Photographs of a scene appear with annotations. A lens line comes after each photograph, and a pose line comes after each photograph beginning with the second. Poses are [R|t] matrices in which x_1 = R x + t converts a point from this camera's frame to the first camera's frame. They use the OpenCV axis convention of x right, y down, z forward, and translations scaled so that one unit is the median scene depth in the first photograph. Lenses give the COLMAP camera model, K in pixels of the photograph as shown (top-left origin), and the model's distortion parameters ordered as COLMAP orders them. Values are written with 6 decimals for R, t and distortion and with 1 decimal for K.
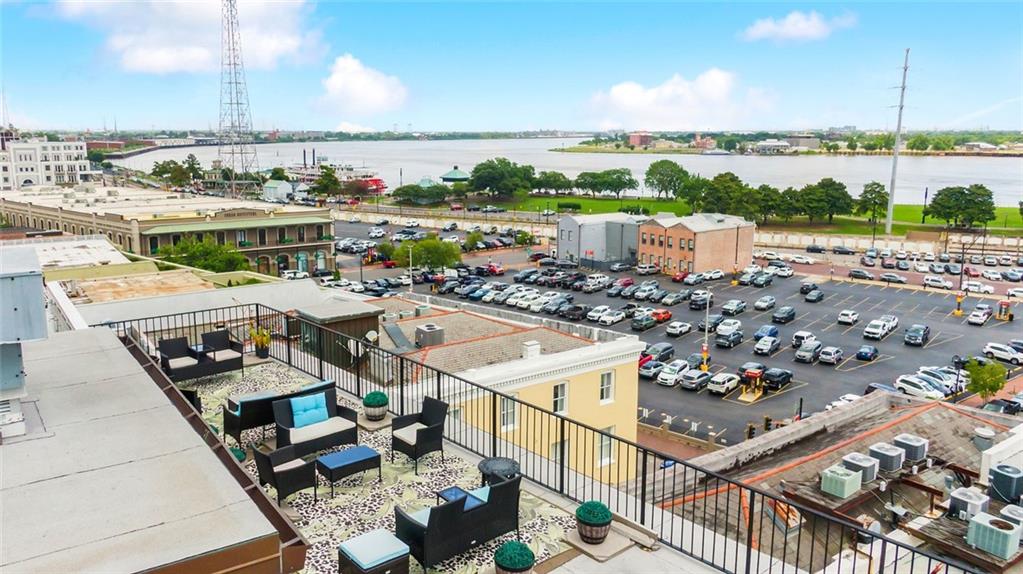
lens RADIAL K [[756.0, 0, 488.5], [0, 756.0, 285.6], [0, 0, 1]] dist [-0.001846, -0.008403]
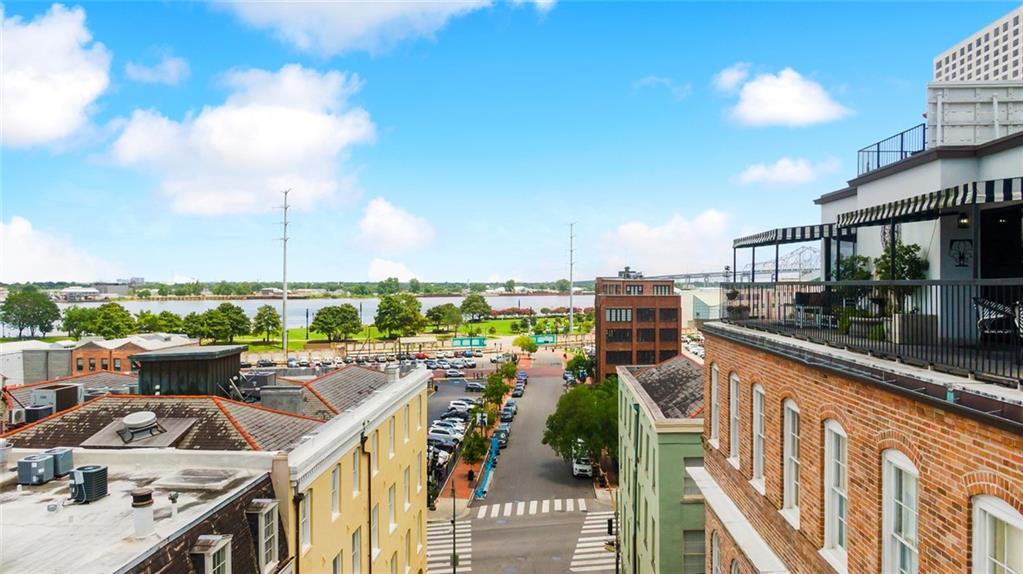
lens RADIAL K [[736.4, 0, 511.5], [0, 736.4, 287.0], [0, 0, 1]] dist [0.040989, -0.057662]
pose [[0.611030, -0.000450, 0.791607, -0.144135], [0.156699, 0.980281, -0.120396, 0.026861], [-0.775943, 0.197609, 0.599052, 0.063460]]
